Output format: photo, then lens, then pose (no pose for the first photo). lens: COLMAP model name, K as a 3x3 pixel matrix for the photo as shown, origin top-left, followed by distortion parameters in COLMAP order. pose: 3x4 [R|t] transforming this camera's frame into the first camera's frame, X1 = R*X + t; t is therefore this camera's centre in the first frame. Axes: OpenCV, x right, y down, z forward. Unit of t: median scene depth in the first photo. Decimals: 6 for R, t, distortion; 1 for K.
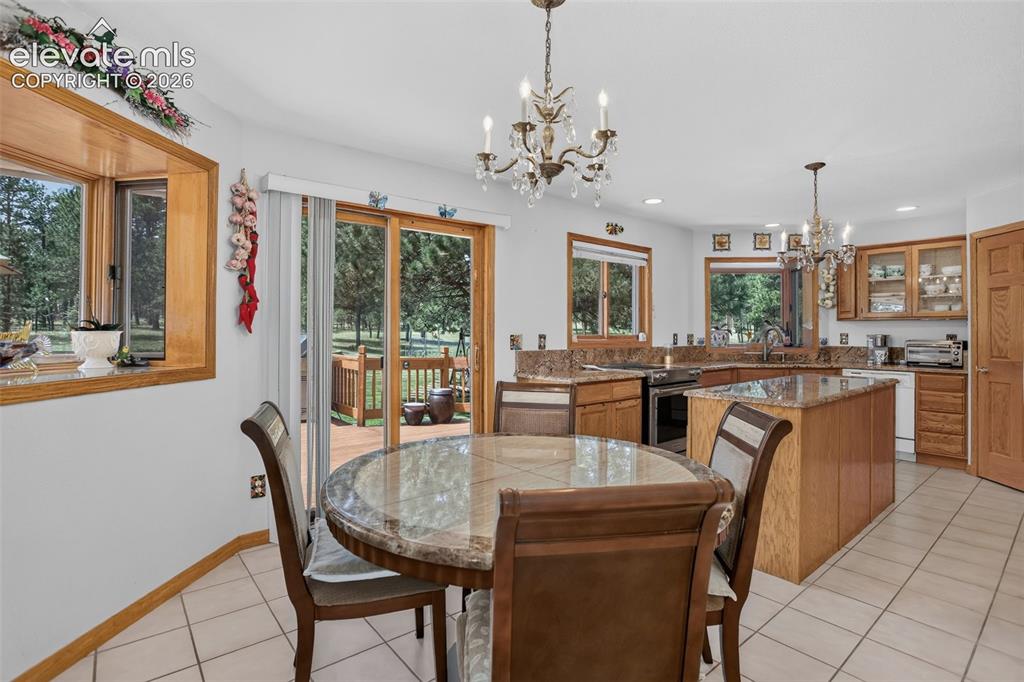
lens RADIAL K [[499.9, 0, 502.7], [0, 499.9, 340.9], [0, 0, 1]] dist [-0.048556, 0.000019]
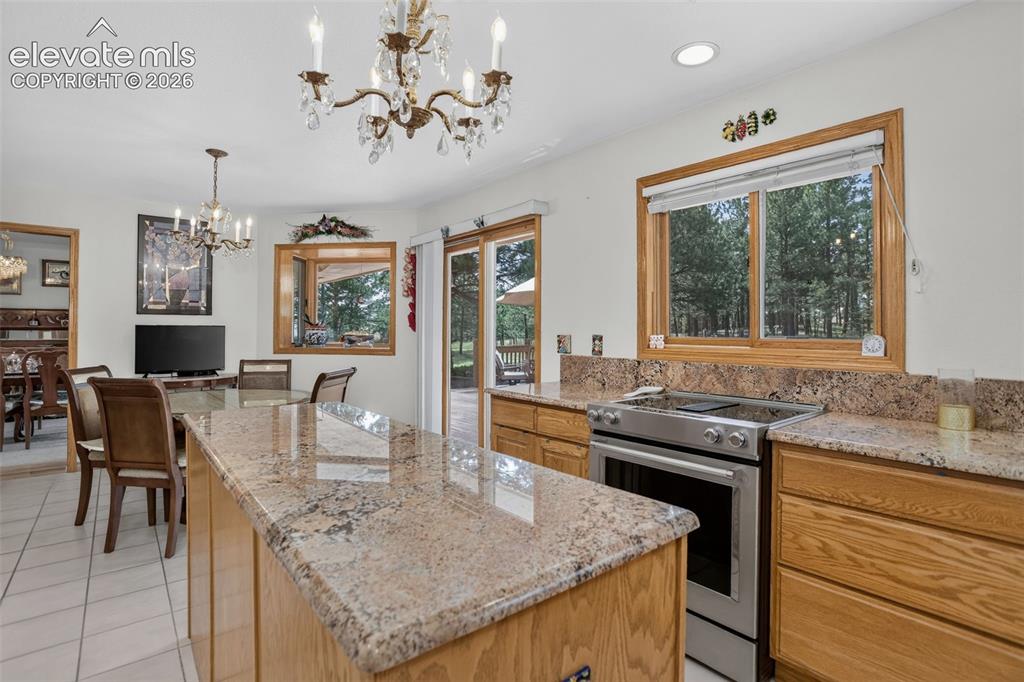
lens RADIAL K [[499.9, 0, 502.7], [0, 499.9, 340.9], [0, 0, 1]] dist [-0.048556, 0.000019]
pose [[0.006427, 0.009599, -0.999933, 0.807932], [-0.027718, 0.999571, 0.009417, -0.007162], [0.999595, 0.027655, 0.006691, 0.855186]]
